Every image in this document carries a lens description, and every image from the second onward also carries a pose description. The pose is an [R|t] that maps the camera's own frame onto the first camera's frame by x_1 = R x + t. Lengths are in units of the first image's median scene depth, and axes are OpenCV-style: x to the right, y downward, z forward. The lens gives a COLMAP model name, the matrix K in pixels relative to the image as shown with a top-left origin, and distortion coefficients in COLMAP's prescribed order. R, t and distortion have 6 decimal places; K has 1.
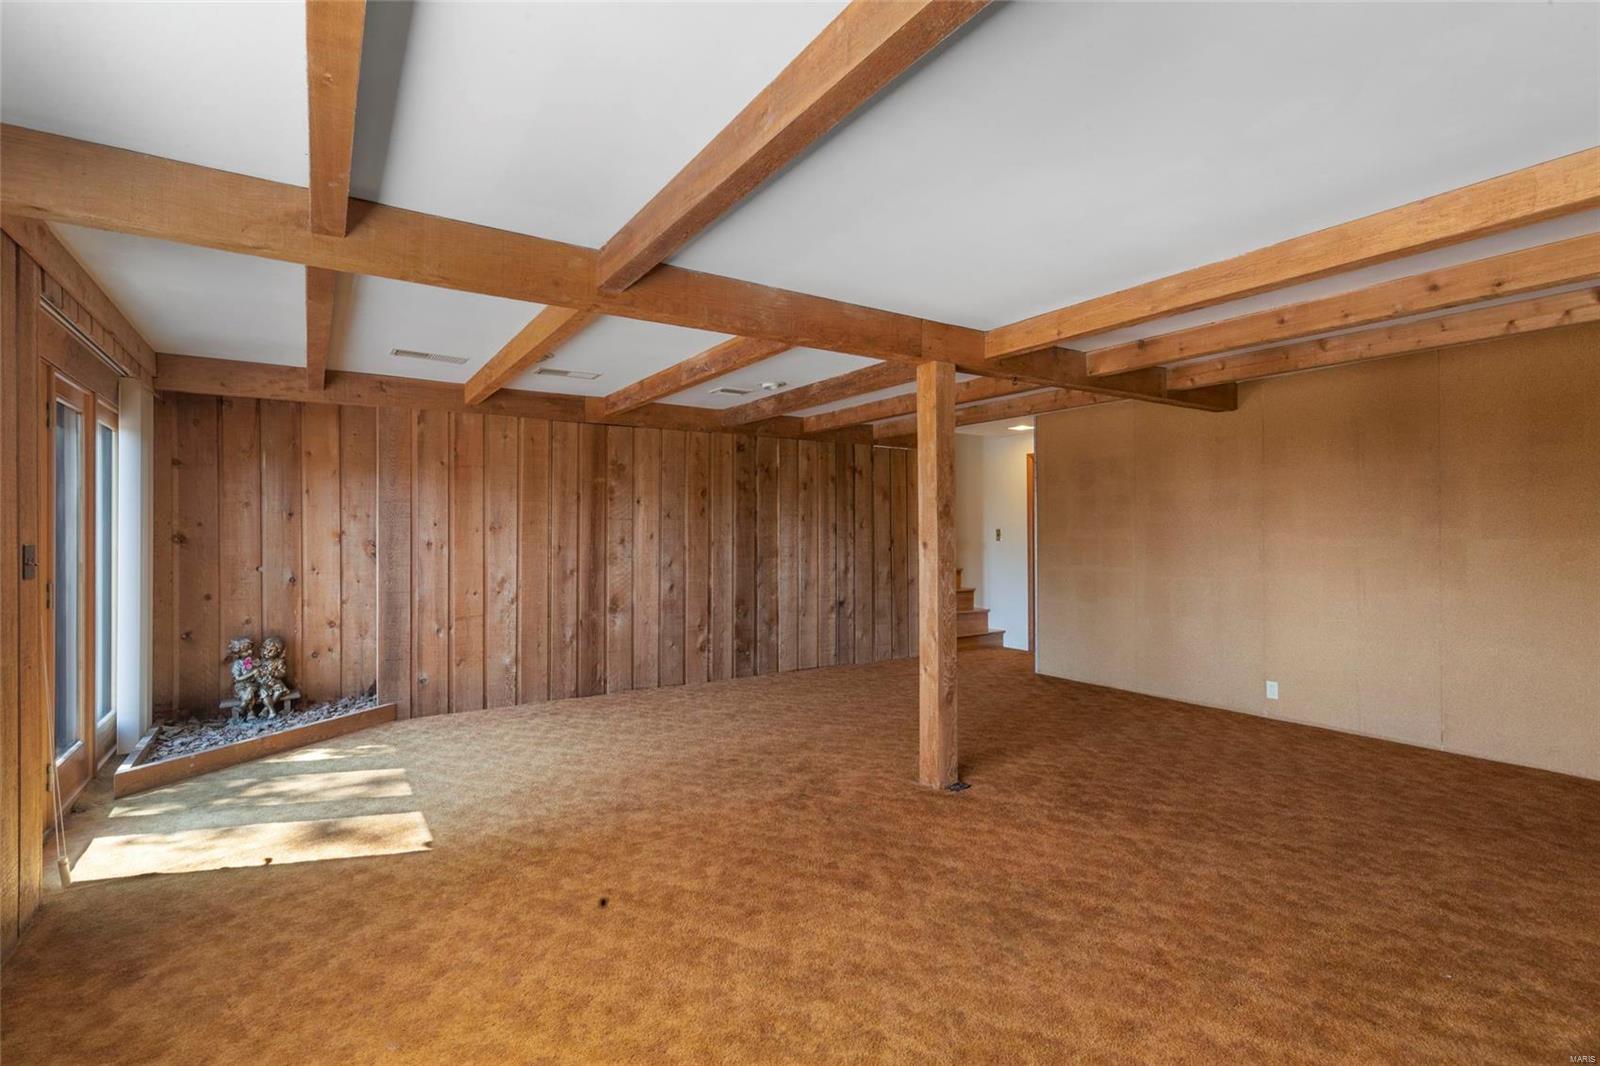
lens RADIAL K [[724.6, 0, 799.0], [0, 724.6, 531.1], [0, 0, 1]] dist [0.004581, -0.000434]
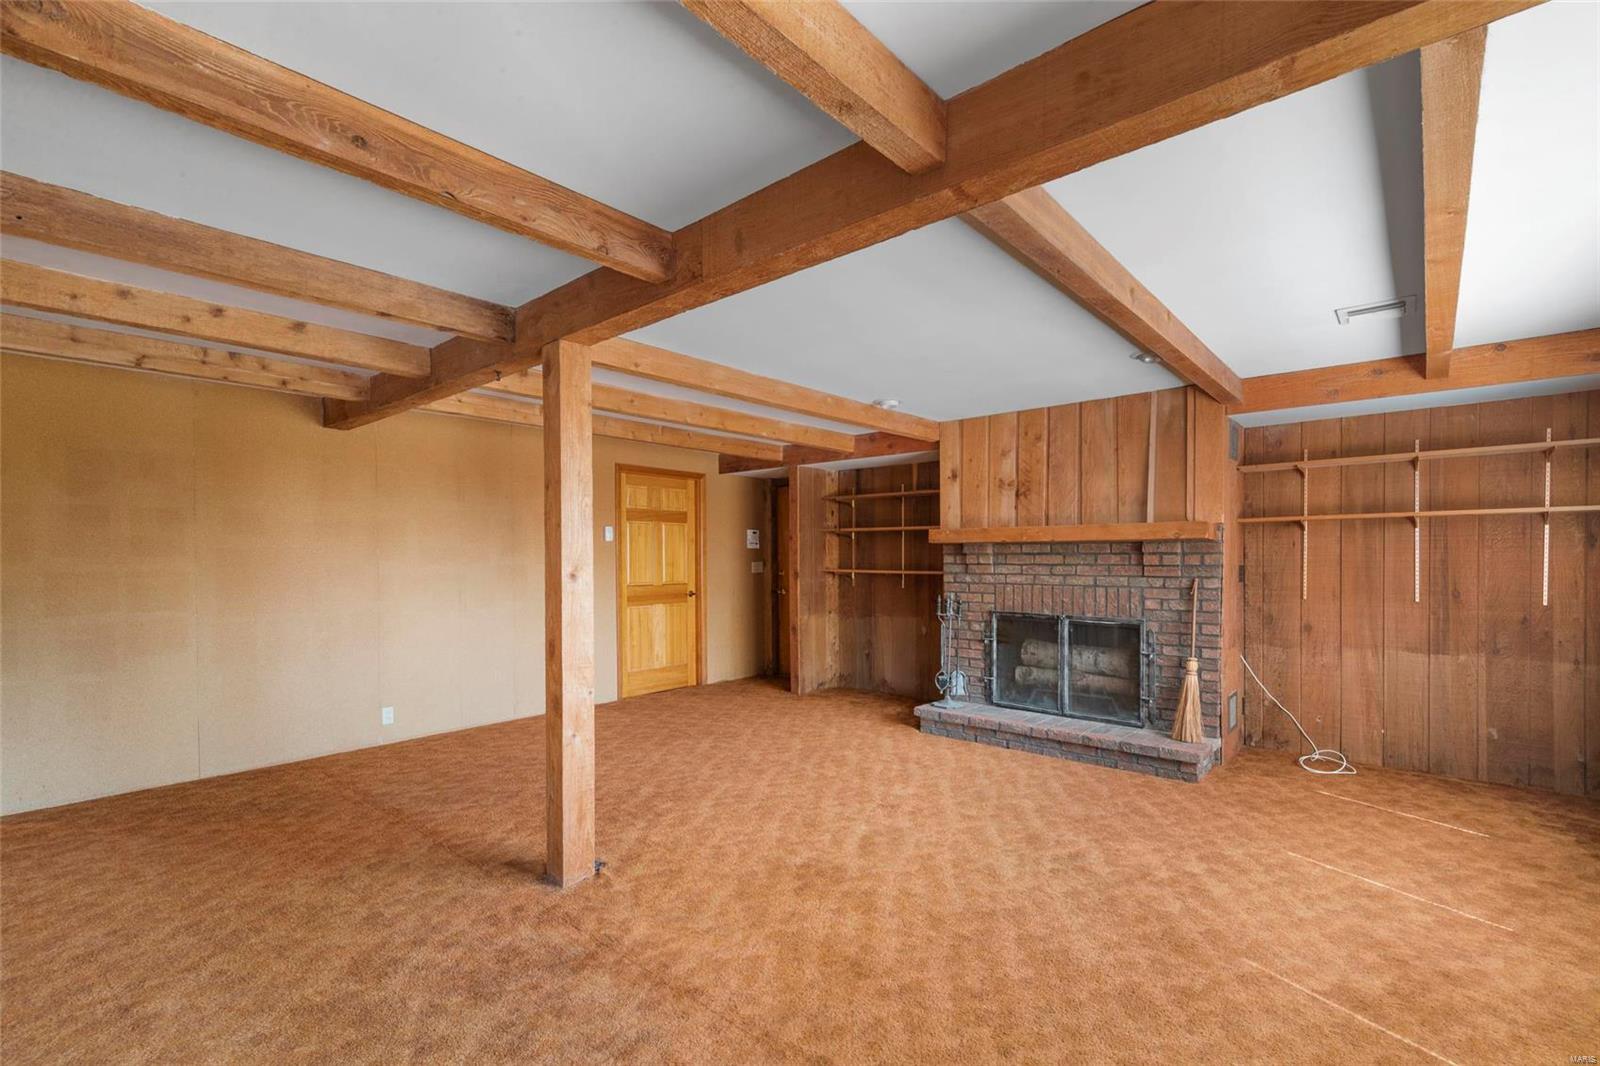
lens RADIAL K [[724.6, 0, 784.1], [0, 724.6, 559.5], [0, 0, 1]] dist [0.004581, -0.000434]
pose [[-0.258562, -0.002036, 0.965992, -0.719699], [0.003352, 0.999990, 0.003005, -0.000088], [-0.965989, 0.004015, -0.258553, 1.110951]]
